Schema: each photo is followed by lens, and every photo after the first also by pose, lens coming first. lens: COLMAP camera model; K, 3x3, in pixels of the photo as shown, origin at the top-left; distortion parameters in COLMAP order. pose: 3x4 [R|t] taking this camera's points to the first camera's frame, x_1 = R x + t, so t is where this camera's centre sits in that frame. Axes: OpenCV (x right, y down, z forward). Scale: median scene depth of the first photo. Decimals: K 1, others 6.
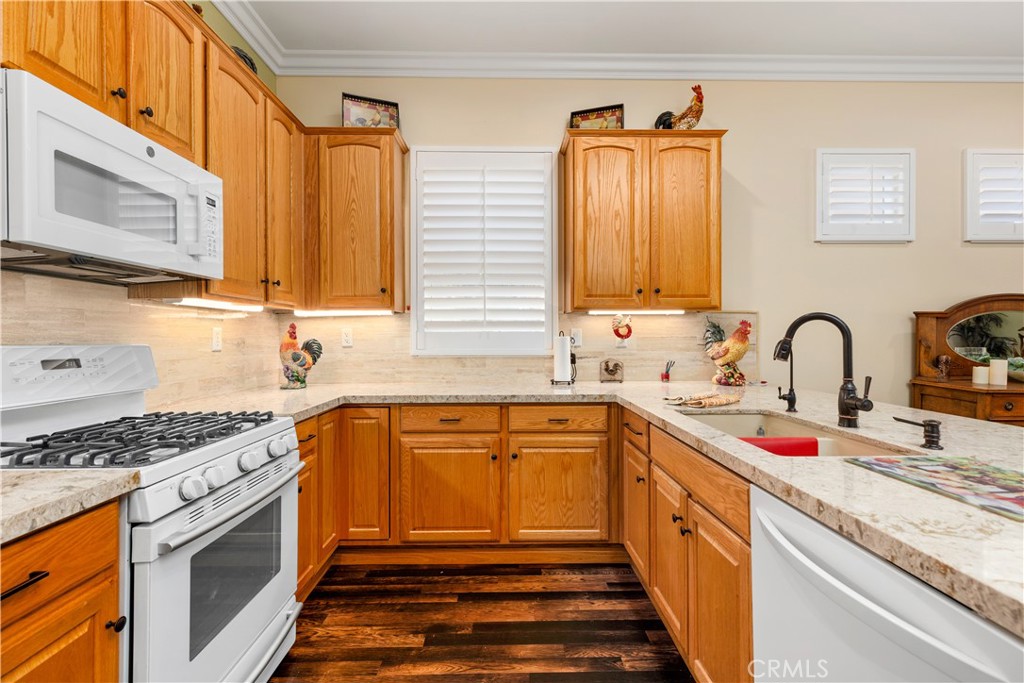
lens RADIAL K [[458.7, 0, 517.1], [0, 458.7, 336.6], [0, 0, 1]] dist [0.004475, 0.000487]
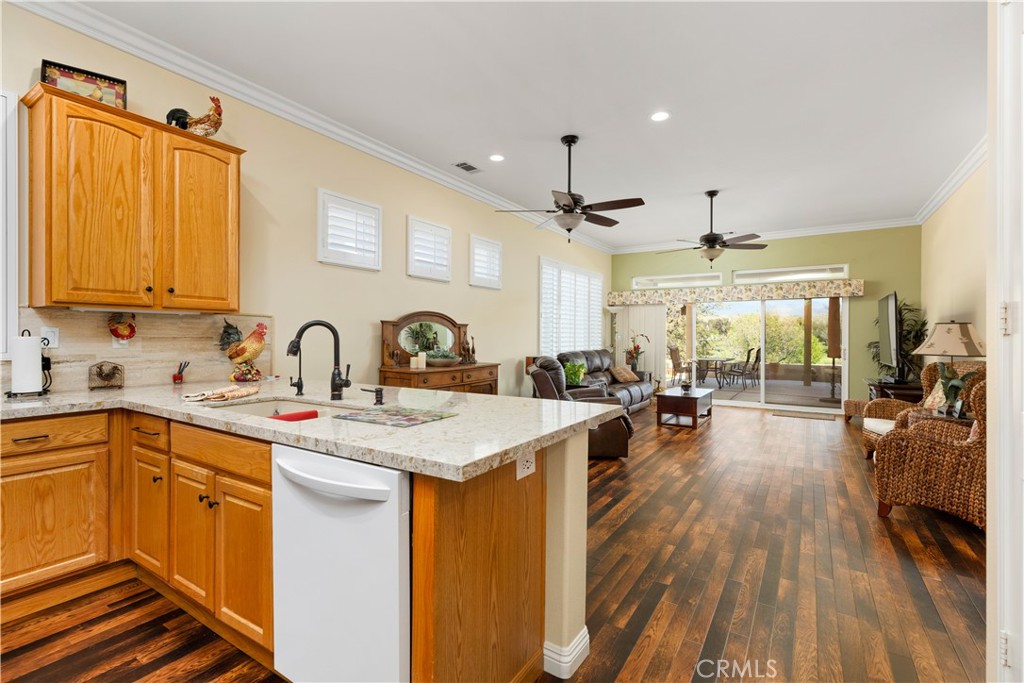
lens RADIAL K [[458.7, 0, 512.9], [0, 458.7, 335.6], [0, 0, 1]] dist [0.004475, 0.000487]
pose [[0.562502, 0.006245, 0.826772, -0.094984], [-0.002759, 0.999980, -0.005676, 0.000150], [-0.826791, 0.000912, 0.562508, -0.156883]]
